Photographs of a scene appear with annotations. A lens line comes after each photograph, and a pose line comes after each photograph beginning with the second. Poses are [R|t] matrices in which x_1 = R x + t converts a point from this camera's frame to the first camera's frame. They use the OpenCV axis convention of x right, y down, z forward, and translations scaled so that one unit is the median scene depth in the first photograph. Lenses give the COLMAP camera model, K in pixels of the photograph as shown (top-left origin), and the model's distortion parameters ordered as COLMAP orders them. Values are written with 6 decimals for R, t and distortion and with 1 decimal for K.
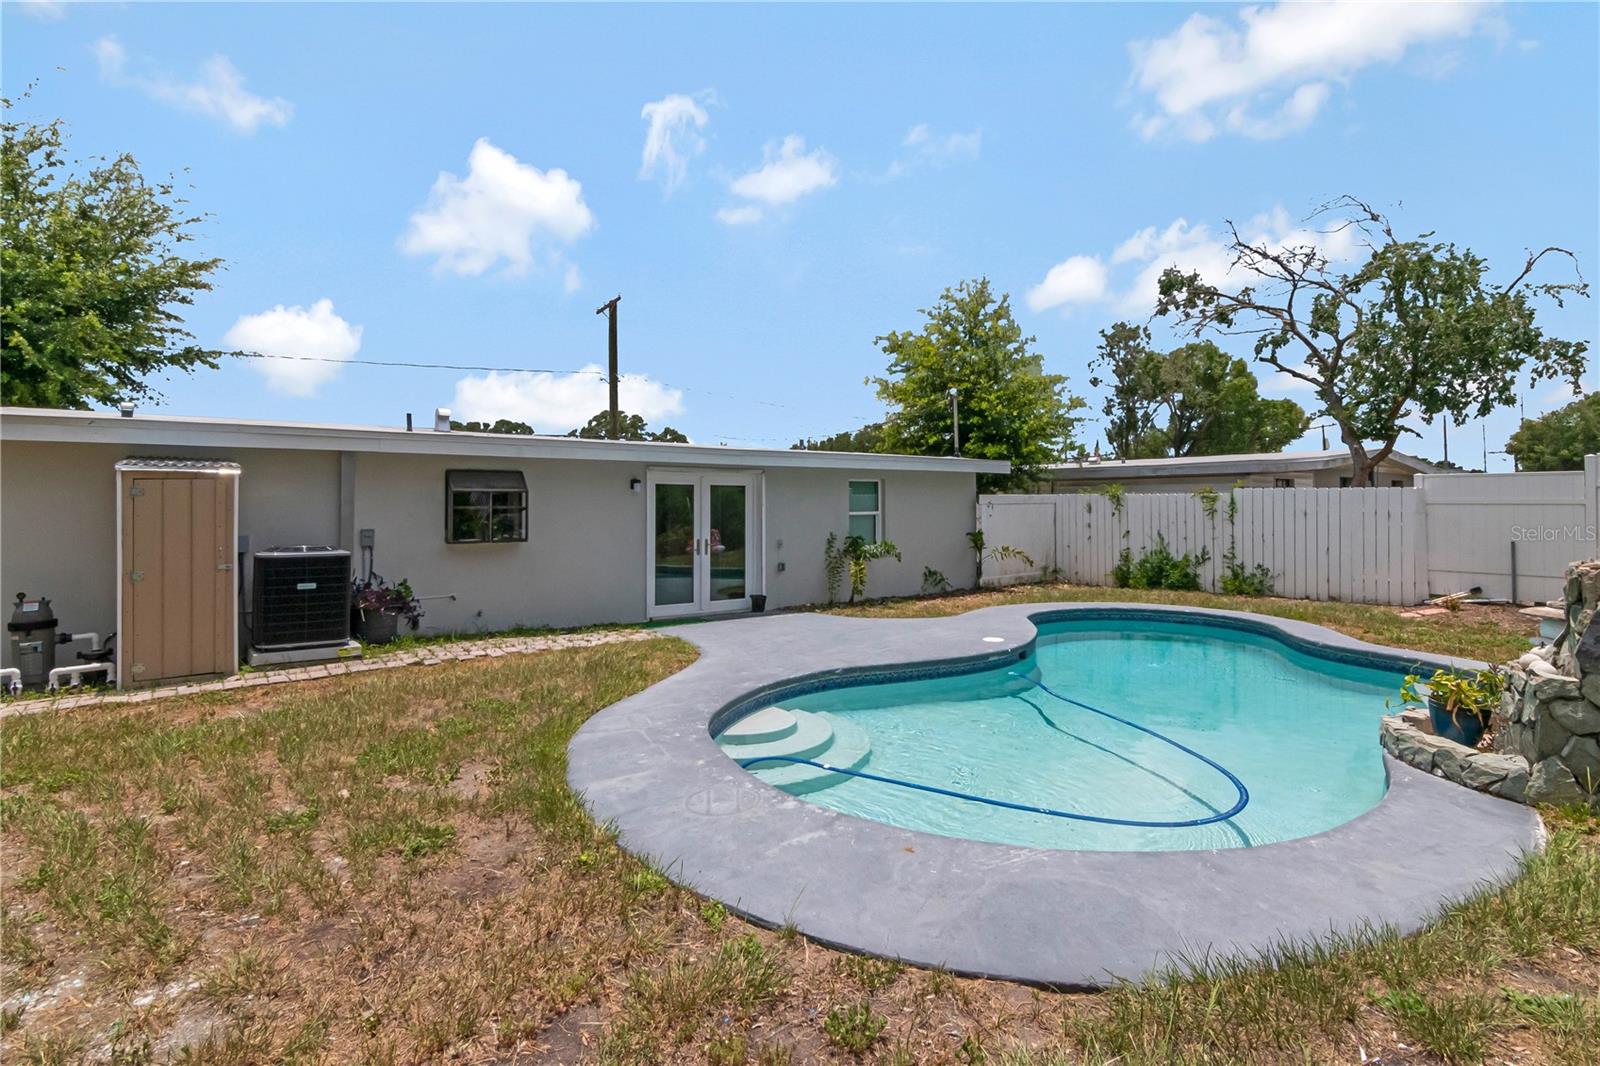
lens RADIAL K [[771.1, 0, 812.3], [0, 771.1, 529.2], [0, 0, 1]] dist [-0.000871, -0.009285]
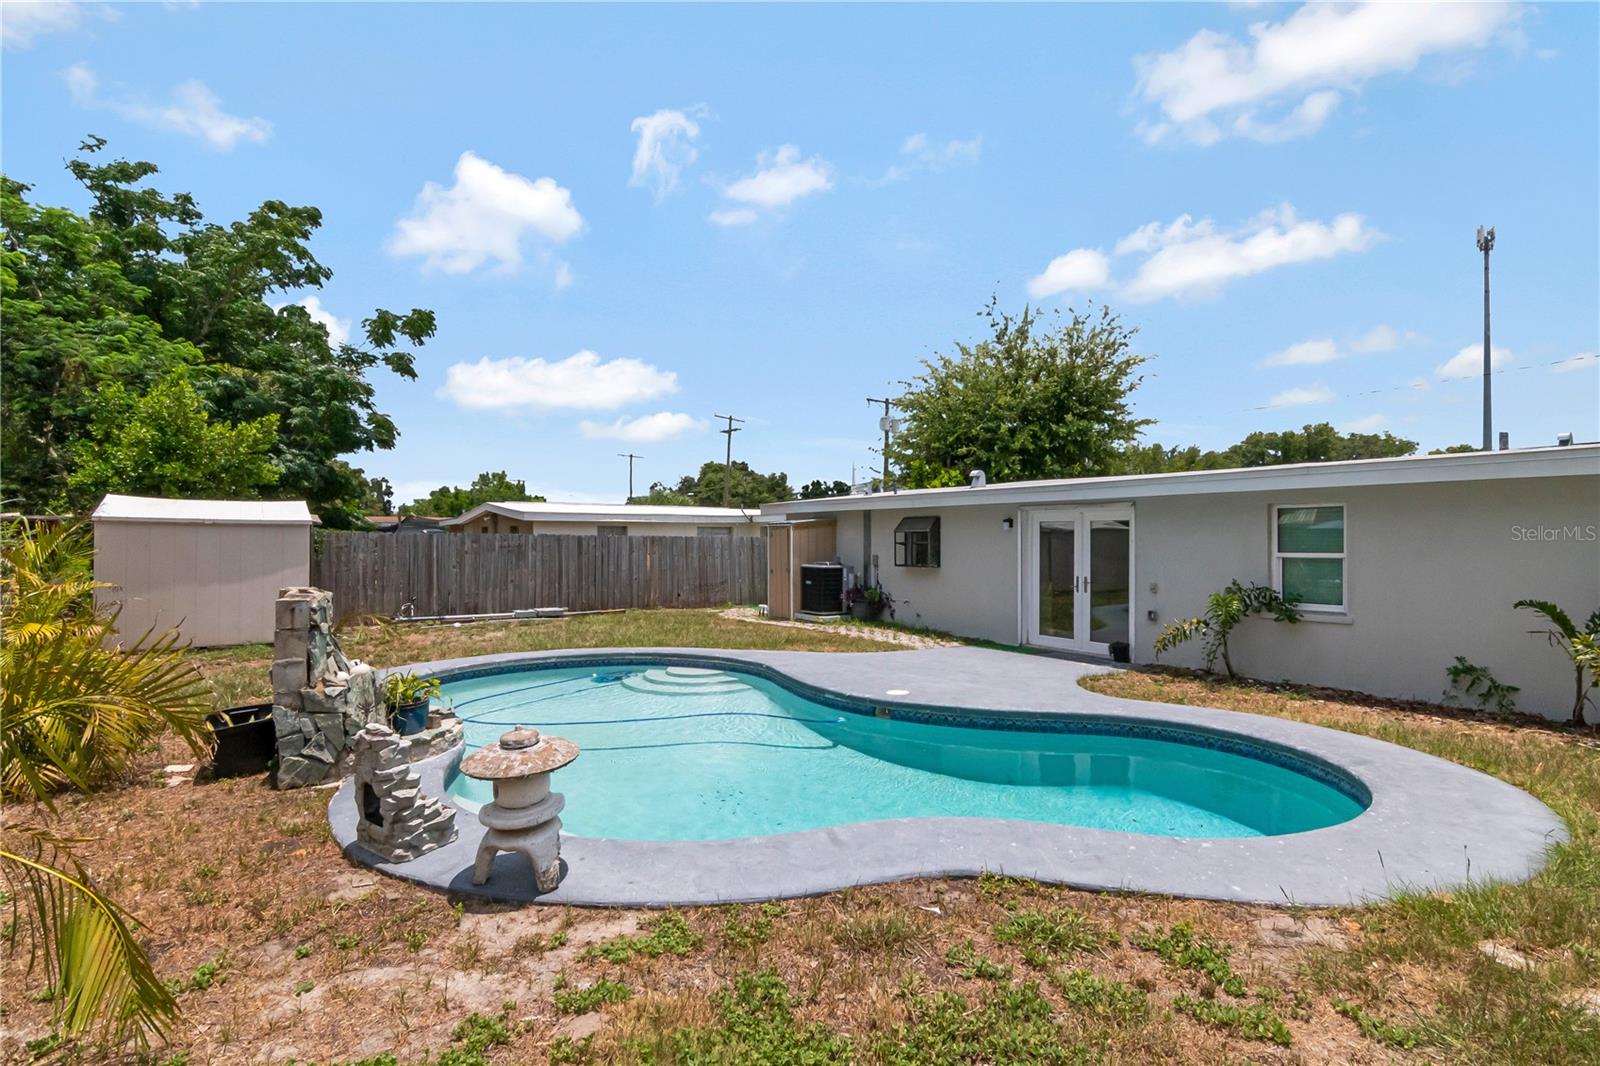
lens RADIAL K [[771.1, 0, 812.3], [0, 771.1, 529.2], [0, 0, 1]] dist [-0.000871, -0.009285]
pose [[-0.035635, -0.012331, -0.999289, 0.777748], [-0.029271, 0.999508, -0.011290, -0.023853], [0.998936, 0.028848, -0.035979, 0.631489]]
